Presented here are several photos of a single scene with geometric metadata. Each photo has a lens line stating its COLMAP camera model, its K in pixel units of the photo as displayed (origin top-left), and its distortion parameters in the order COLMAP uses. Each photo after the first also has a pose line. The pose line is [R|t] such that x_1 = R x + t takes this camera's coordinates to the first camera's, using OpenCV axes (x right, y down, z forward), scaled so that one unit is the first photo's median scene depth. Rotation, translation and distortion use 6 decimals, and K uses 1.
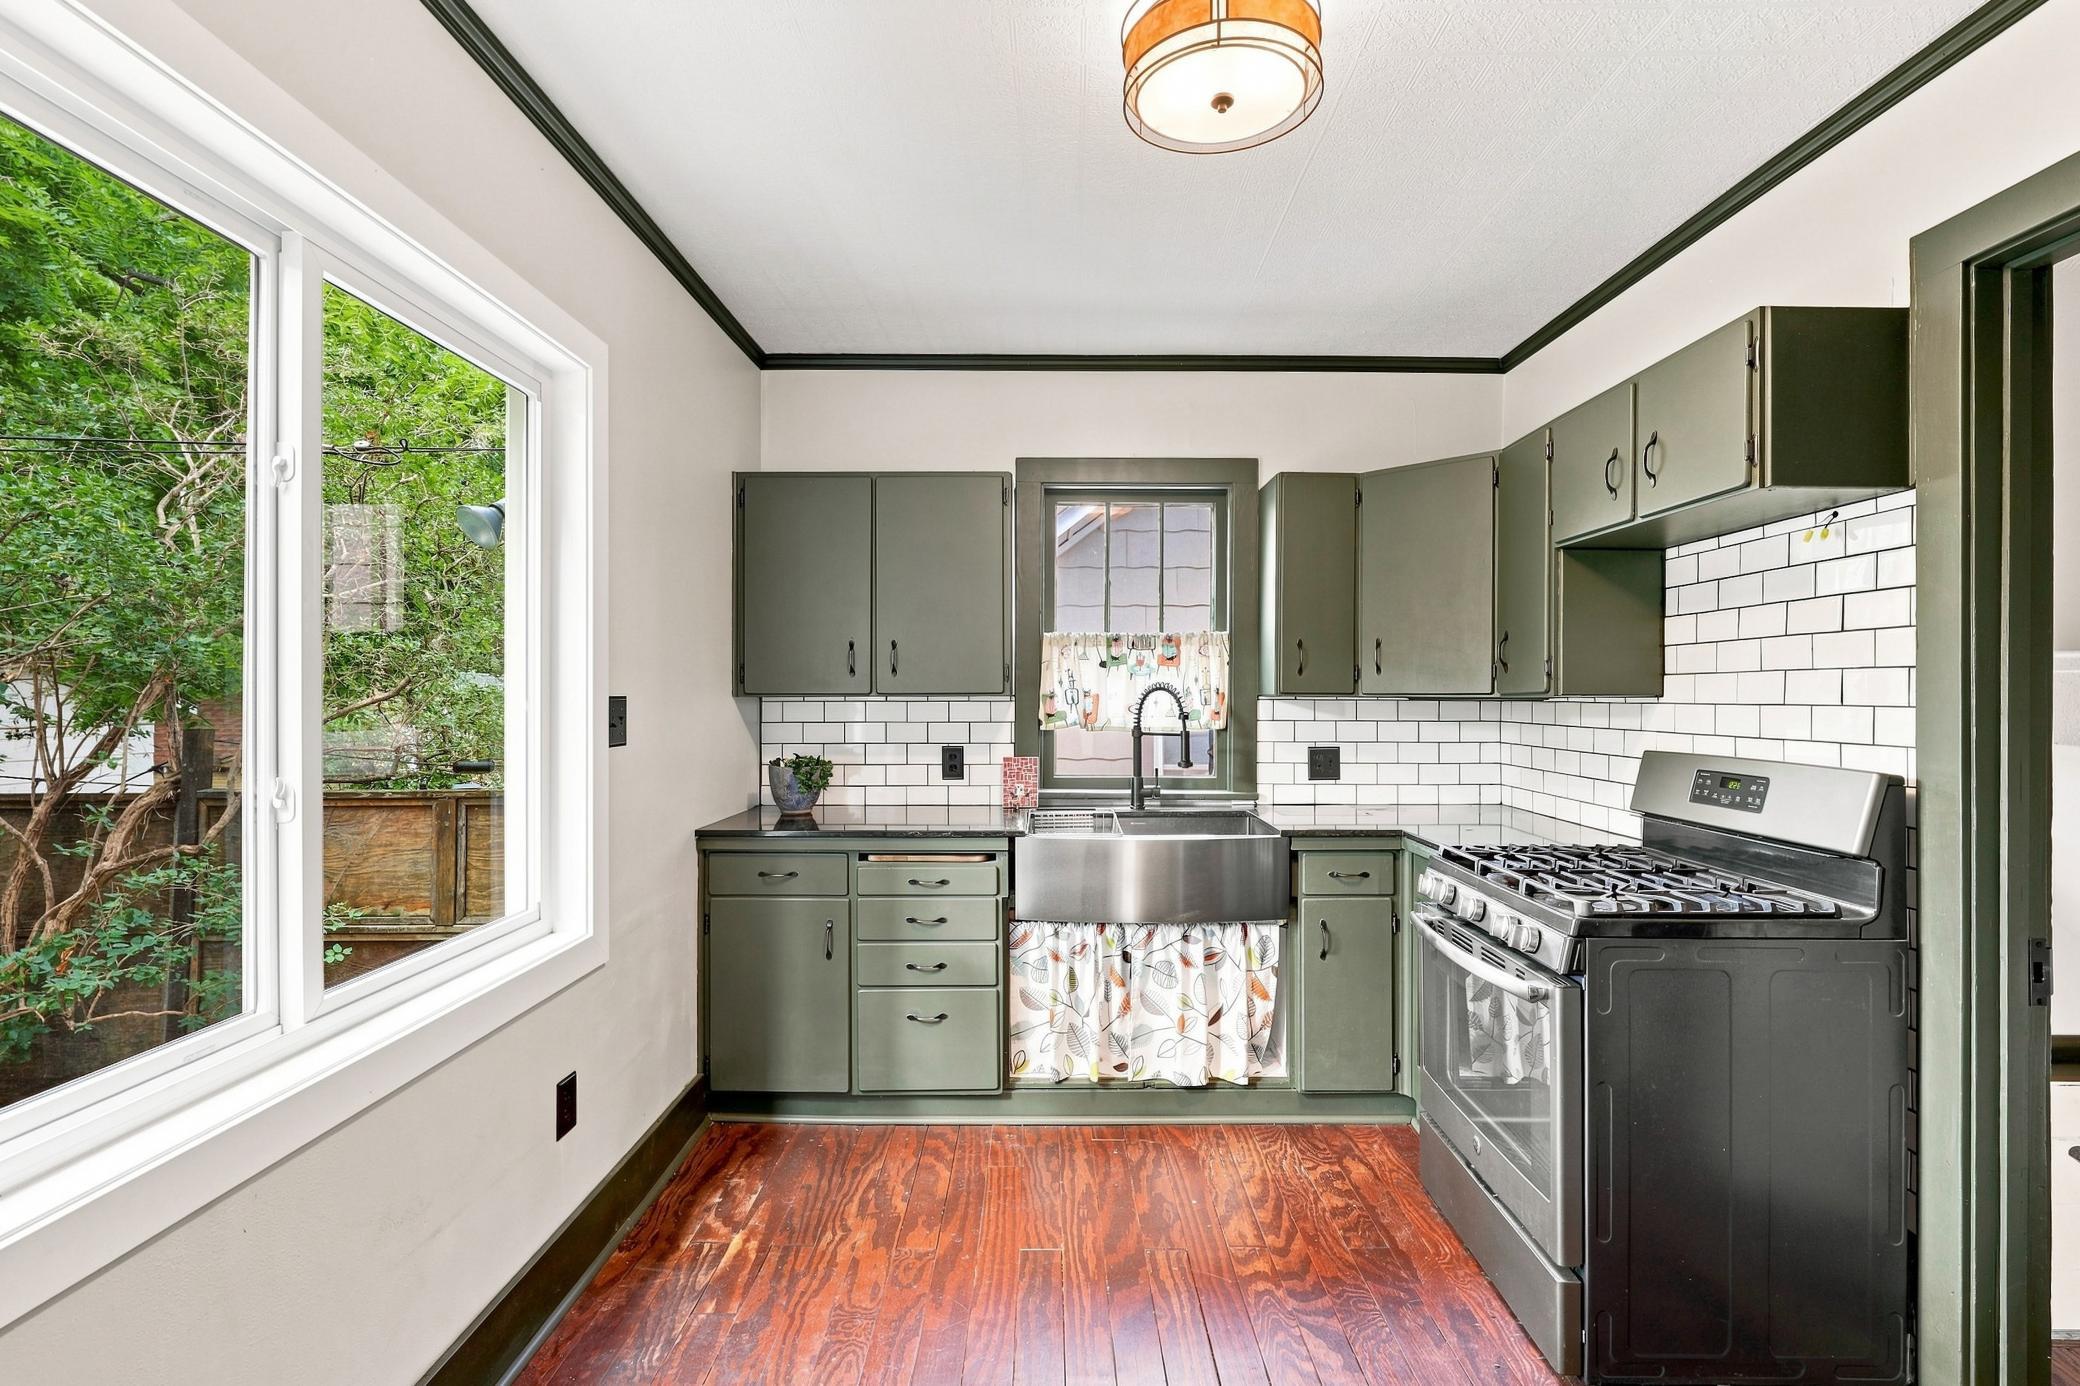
lens RADIAL K [[935.2, 0, 1054.2], [0, 935.2, 694.1], [0, 0, 1]] dist [-0.001055, 0.001347]
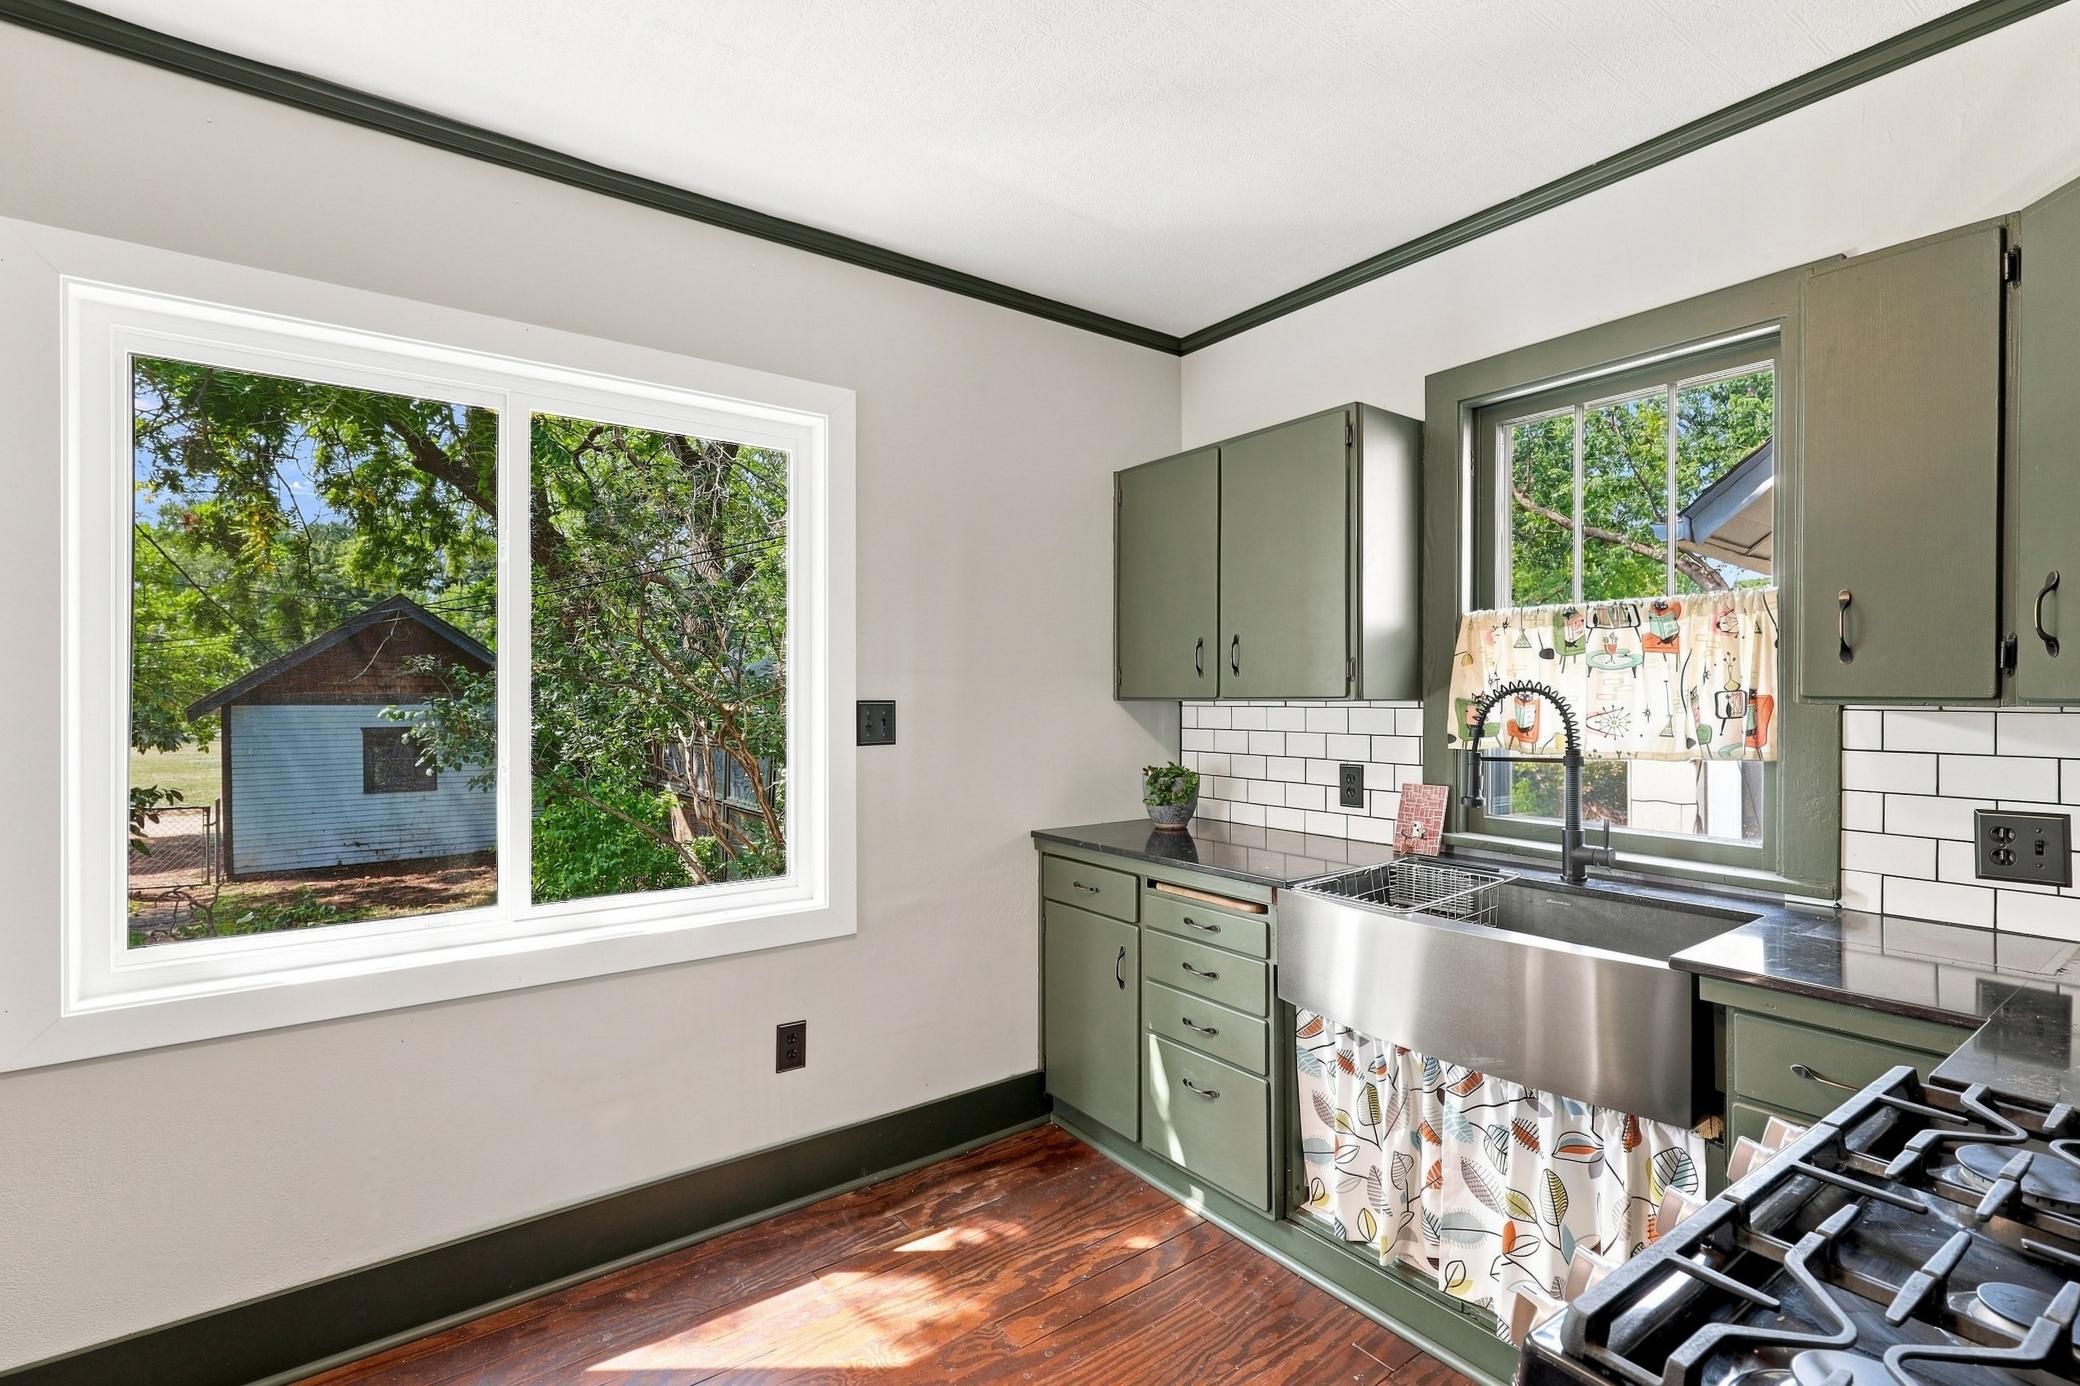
lens RADIAL K [[935.2, 0, 1046.1], [0, 935.2, 697.7], [0, 0, 1]] dist [-0.001055, 0.001347]
pose [[0.604917, 0.001031, -0.796288, 0.395016], [-0.000207, 0.999999, 0.001138, -0.001531], [0.796289, -0.000524, 0.604916, 0.348780]]
